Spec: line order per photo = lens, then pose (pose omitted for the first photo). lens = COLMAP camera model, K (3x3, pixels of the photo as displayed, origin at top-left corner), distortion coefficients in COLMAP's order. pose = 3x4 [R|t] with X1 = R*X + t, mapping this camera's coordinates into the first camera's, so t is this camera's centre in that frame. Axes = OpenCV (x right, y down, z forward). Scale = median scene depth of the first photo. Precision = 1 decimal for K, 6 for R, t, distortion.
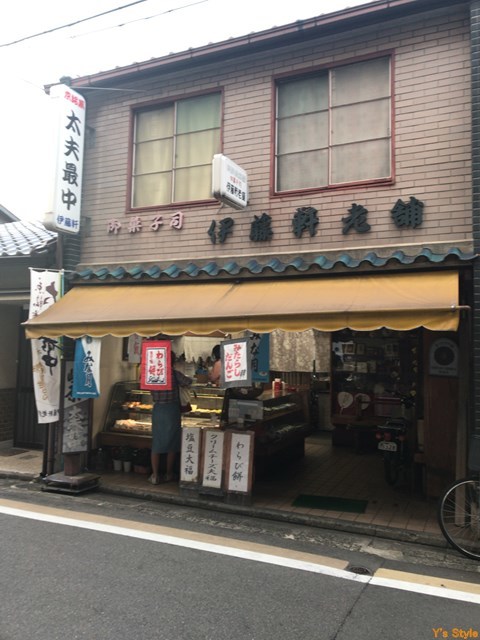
lens RADIAL K [[536.2, 0, 240.0], [0, 536.2, 315.5], [0, 0, 1]] dist [0.027255, 0.001397]
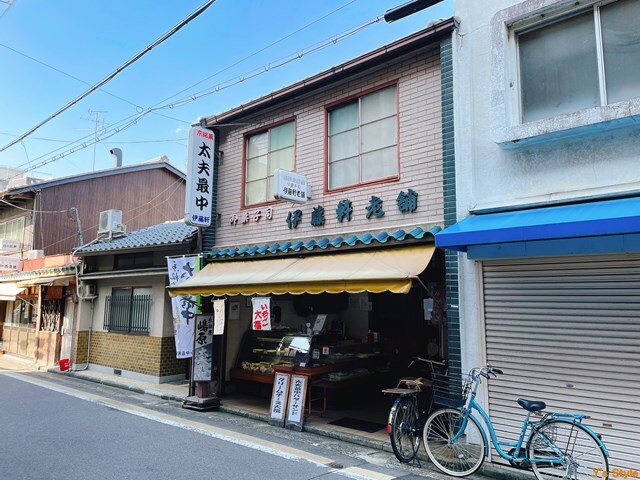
lens RADIAL K [[486.3, 0, 320.2], [0, 486.3, 244.9], [0, 0, 1]] dist [0.087707, -0.003554]
pose [[0.957442, -0.044267, -0.285212, 0.385944], [0.026010, 0.997381, -0.067484, -0.006786], [0.287452, 0.057194, 0.956086, -0.173252]]
